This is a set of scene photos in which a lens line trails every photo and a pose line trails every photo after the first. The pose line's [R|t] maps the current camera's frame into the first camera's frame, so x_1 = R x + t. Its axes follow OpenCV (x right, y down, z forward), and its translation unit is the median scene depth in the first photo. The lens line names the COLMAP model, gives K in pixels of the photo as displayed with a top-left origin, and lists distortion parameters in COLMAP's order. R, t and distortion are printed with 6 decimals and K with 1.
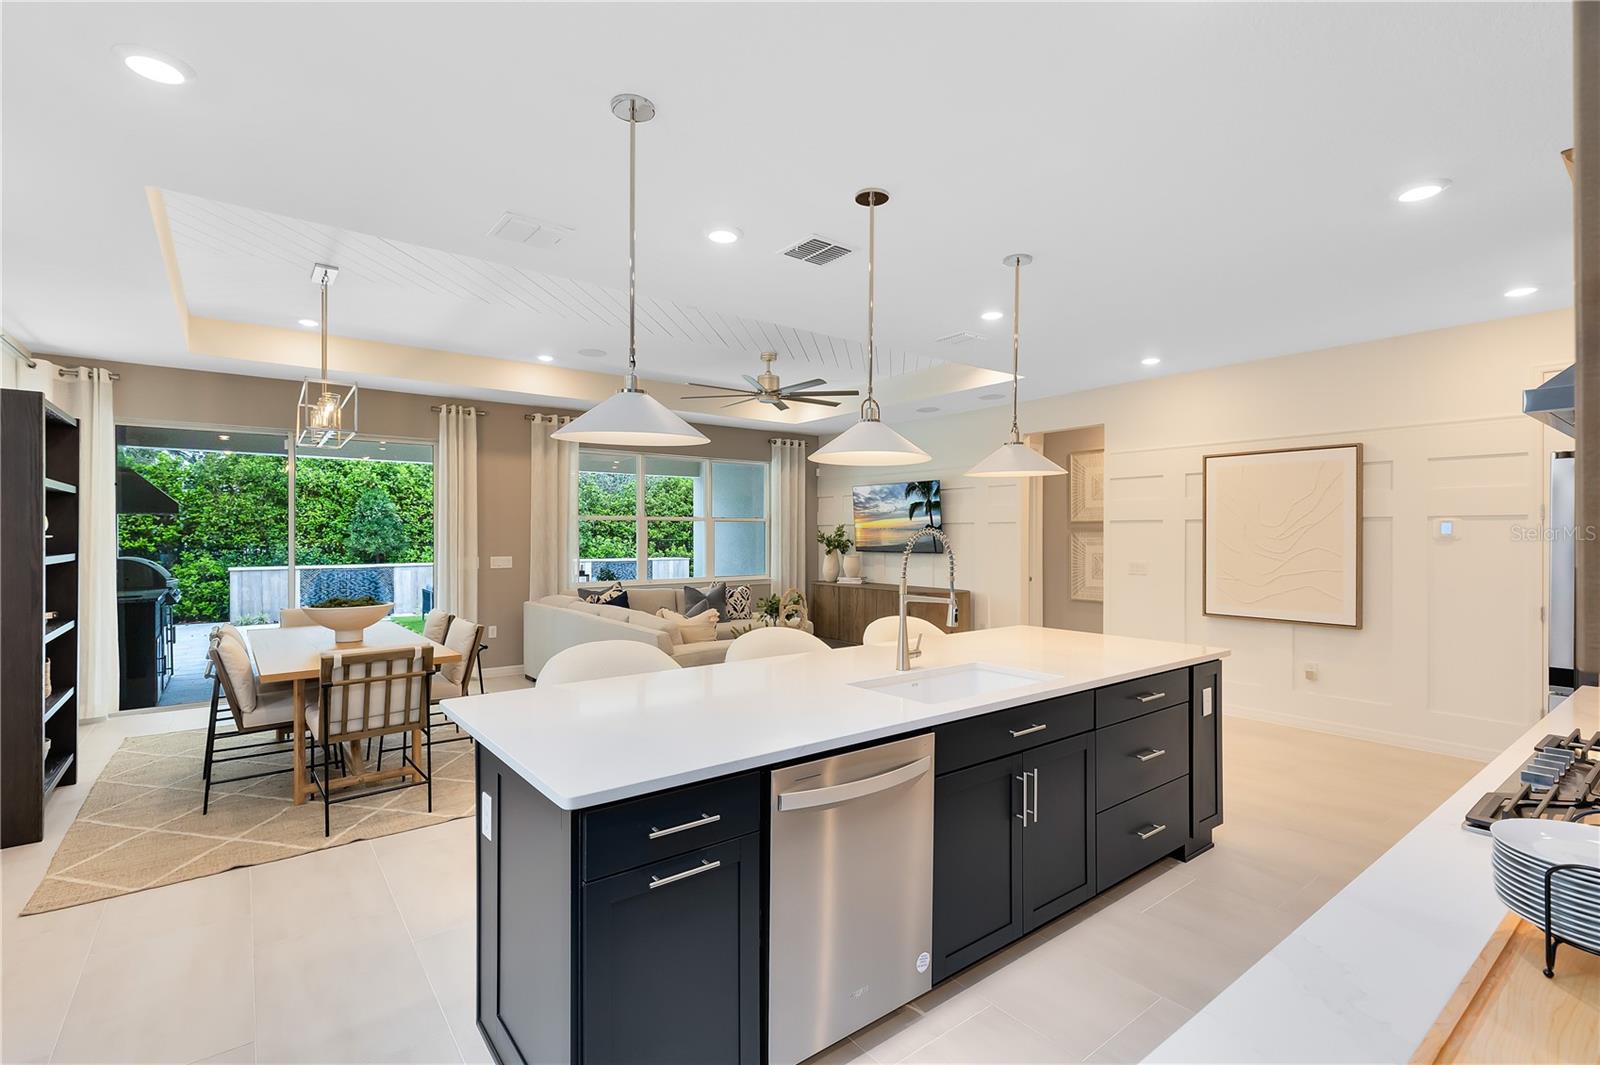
lens RADIAL K [[737.0, 0, 792.9], [0, 737.0, 529.5], [0, 0, 1]] dist [0.008566, -0.000051]
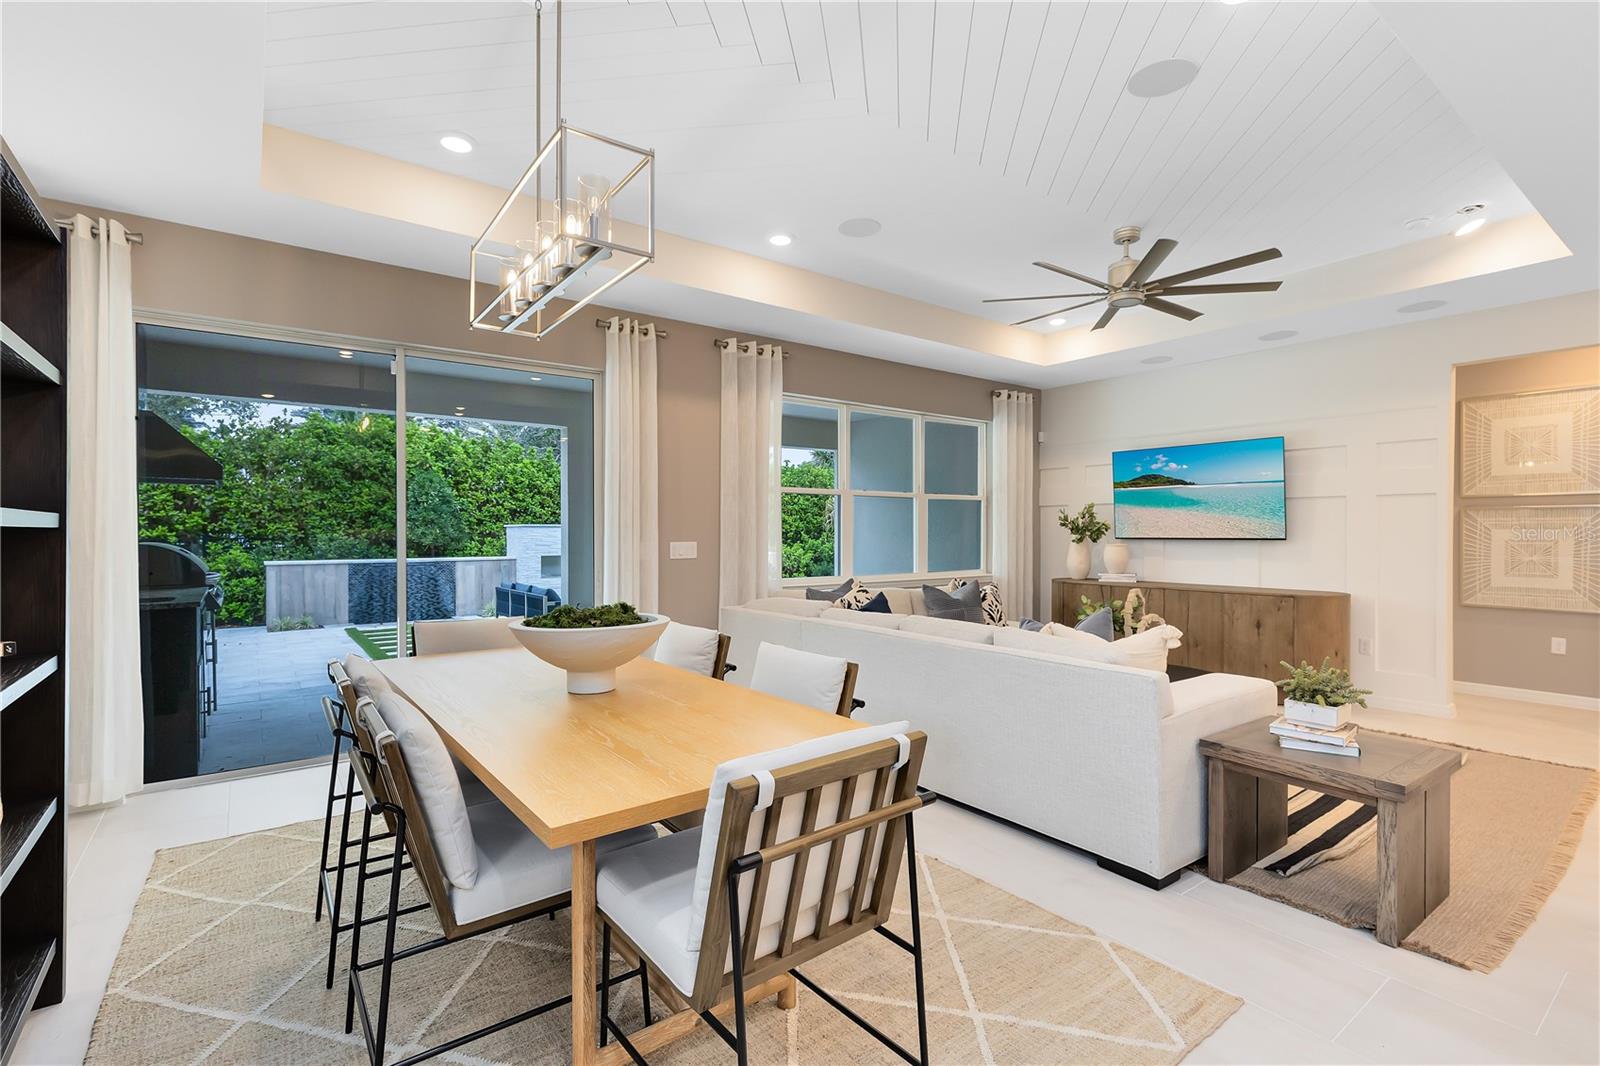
lens RADIAL K [[737.0, 0, 799.7], [0, 737.0, 531.5], [0, 0, 1]] dist [0.008566, -0.000051]
pose [[0.999991, 0.002101, -0.003604, -0.264534], [-0.002082, 0.999985, 0.005072, 0.021457], [0.003614, -0.005064, 0.999981, 0.283415]]
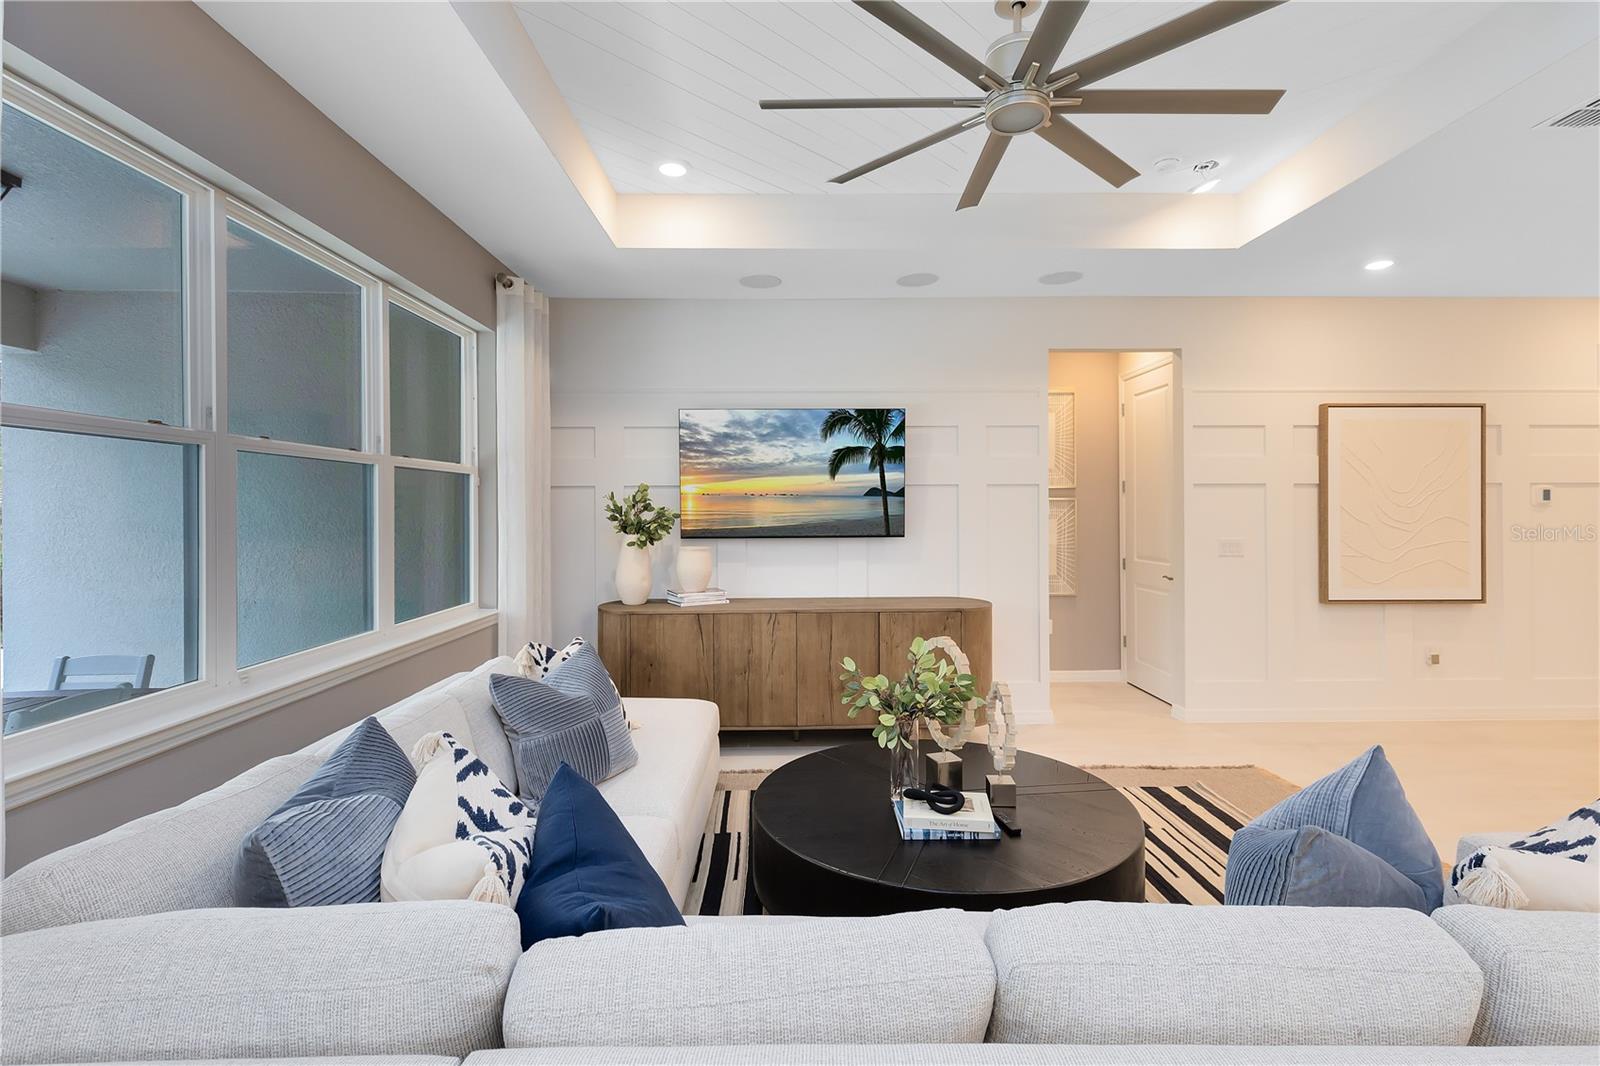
lens RADIAL K [[737.0, 0, 807.7], [0, 737.0, 505.2], [0, 0, 1]] dist [0.008566, -0.000051]
pose [[0.574939, 0.001815, 0.818195, -0.313525], [-0.000206, 0.999998, -0.002074, 0.008691], [-0.818197, 0.001024, 0.574938, 0.729476]]
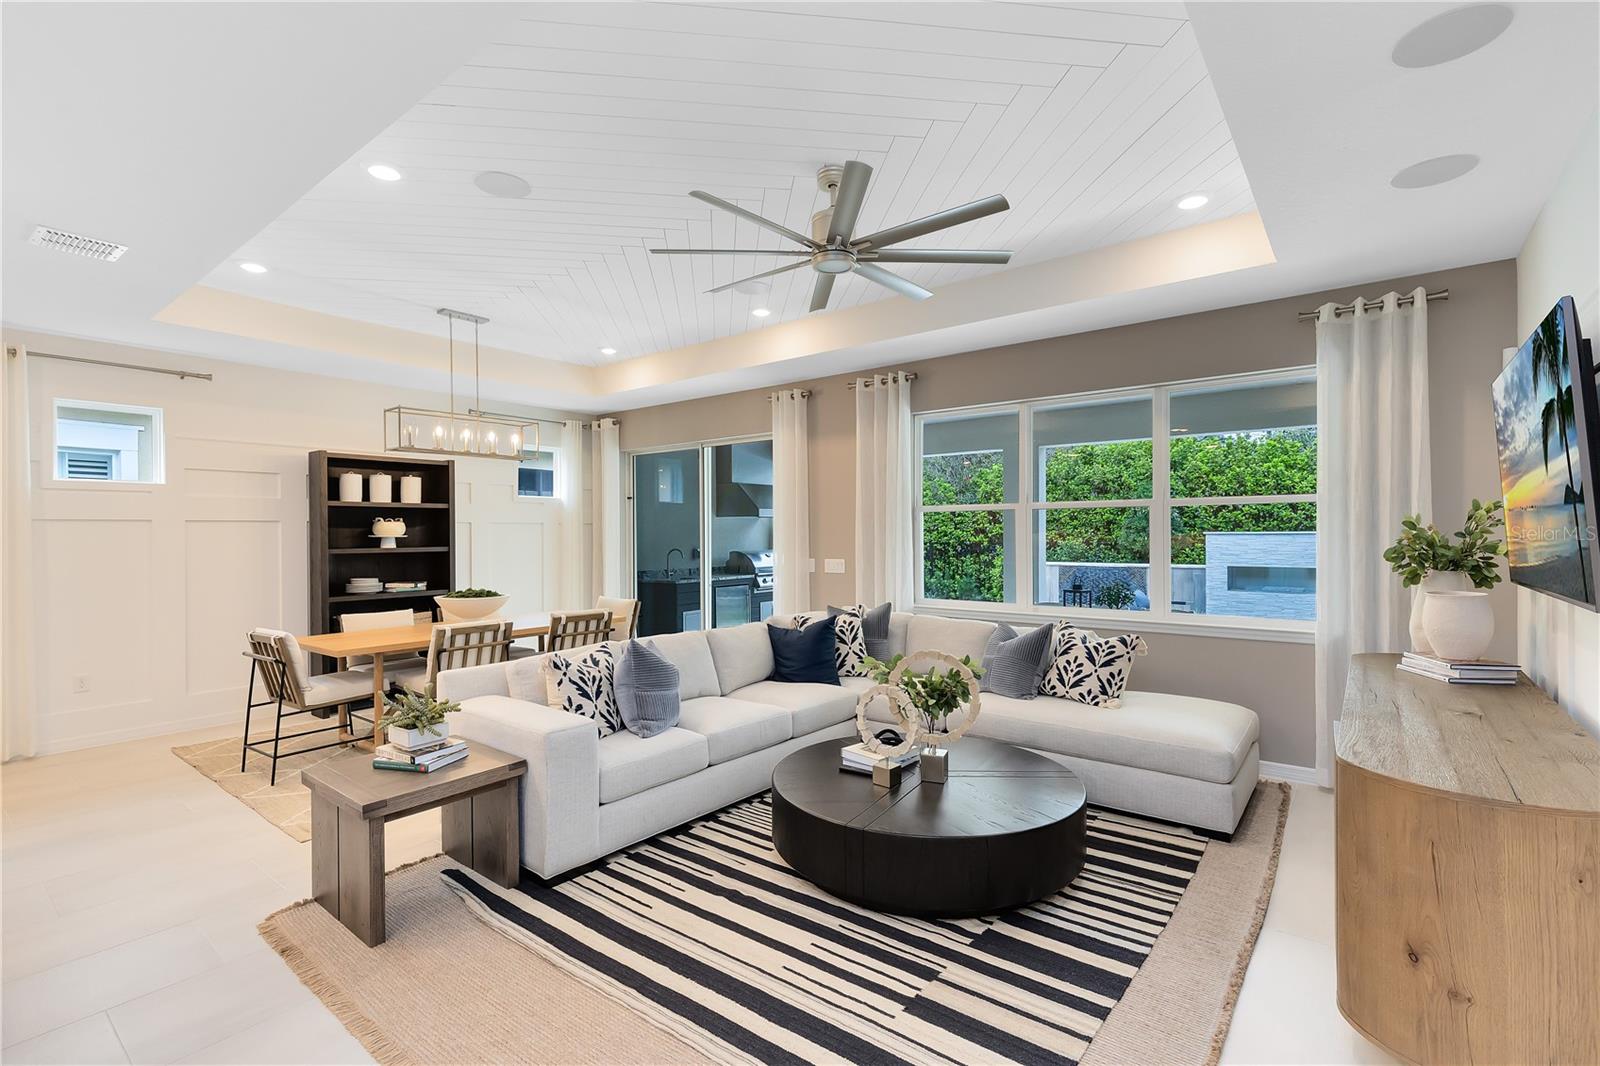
lens RADIAL K [[737.0, 0, 794.1], [0, 737.0, 522.3], [0, 0, 1]] dist [0.008566, -0.000051]
pose [[0.253597, -0.014342, -0.967204, 0.371125], [0.011267, 0.999866, -0.011873, 0.004043], [0.967244, -0.007887, 0.253724, 0.697579]]
